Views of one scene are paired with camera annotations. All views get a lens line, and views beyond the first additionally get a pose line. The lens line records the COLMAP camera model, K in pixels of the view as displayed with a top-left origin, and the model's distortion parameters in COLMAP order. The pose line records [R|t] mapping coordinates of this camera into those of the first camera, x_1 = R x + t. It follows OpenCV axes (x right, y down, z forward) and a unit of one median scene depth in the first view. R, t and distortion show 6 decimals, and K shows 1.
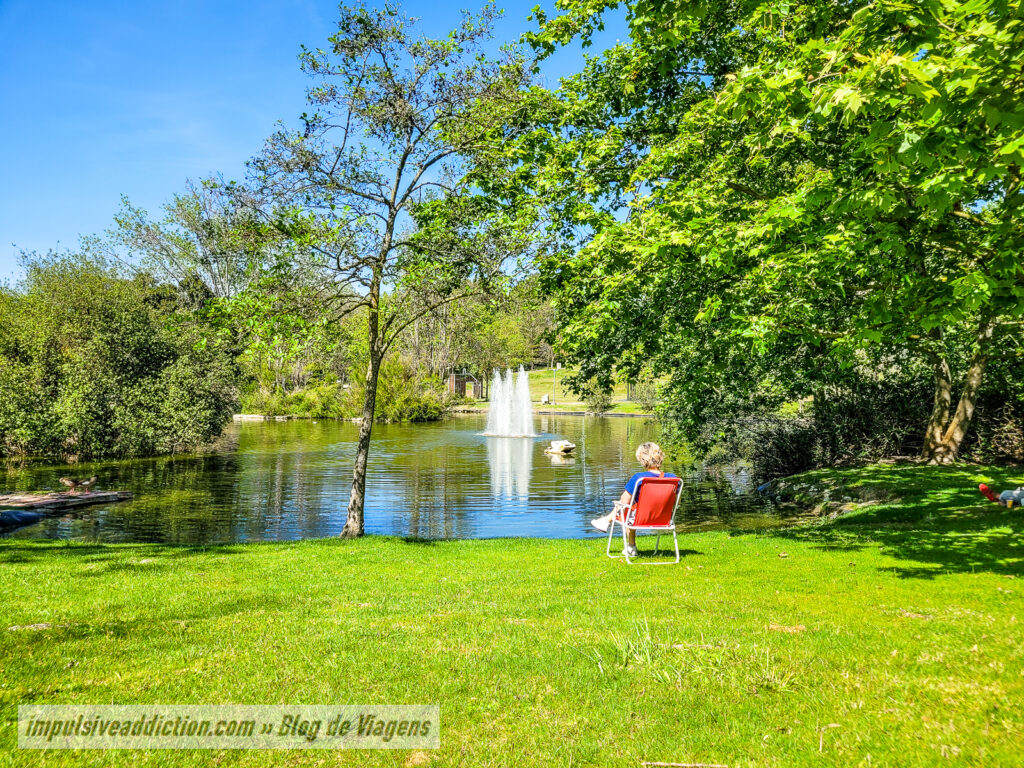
lens RADIAL K [[782.0, 0, 512.0], [0, 782.0, 384.0], [0, 0, 1]] dist [0.114970, 0.002238]
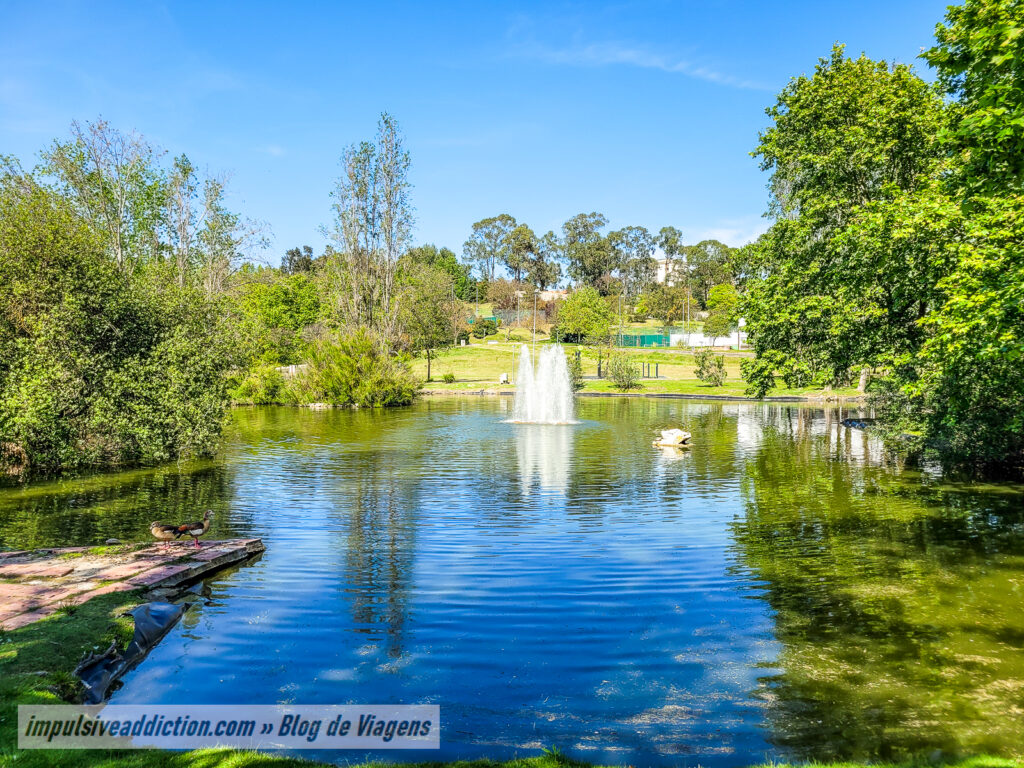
lens RADIAL K [[782.0, 0, 512.0], [0, 782.0, 384.0], [0, 0, 1]] dist [0.114970, 0.002238]
pose [[0.986718, -0.014671, 0.161778, -0.170392], [0.010119, 0.999530, 0.028926, -0.000803], [-0.162126, -0.026905, 0.986403, 0.165871]]
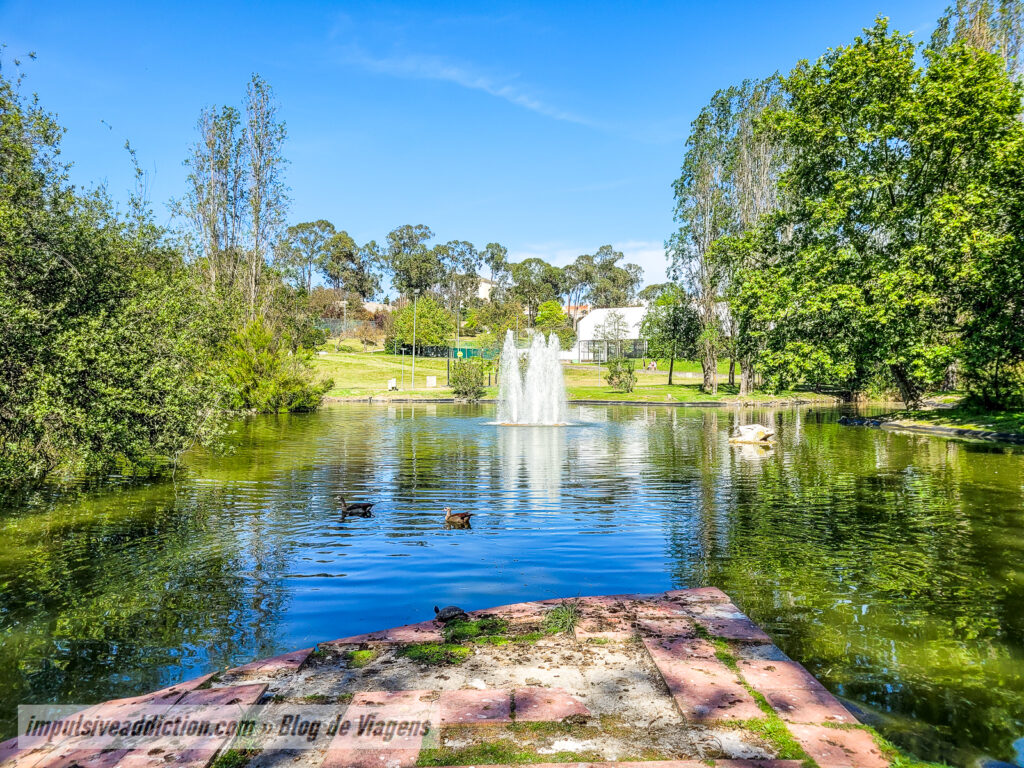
lens RADIAL K [[786.8, 0, 542.8], [0, 786.8, 379.7], [0, 0, 1]] dist [-0.002644, 0.207972]
pose [[0.900266, -0.003274, 0.435328, -0.308335], [0.002401, 0.999994, 0.002555, 0.022280], [-0.435334, -0.001255, 0.900268, 0.336349]]
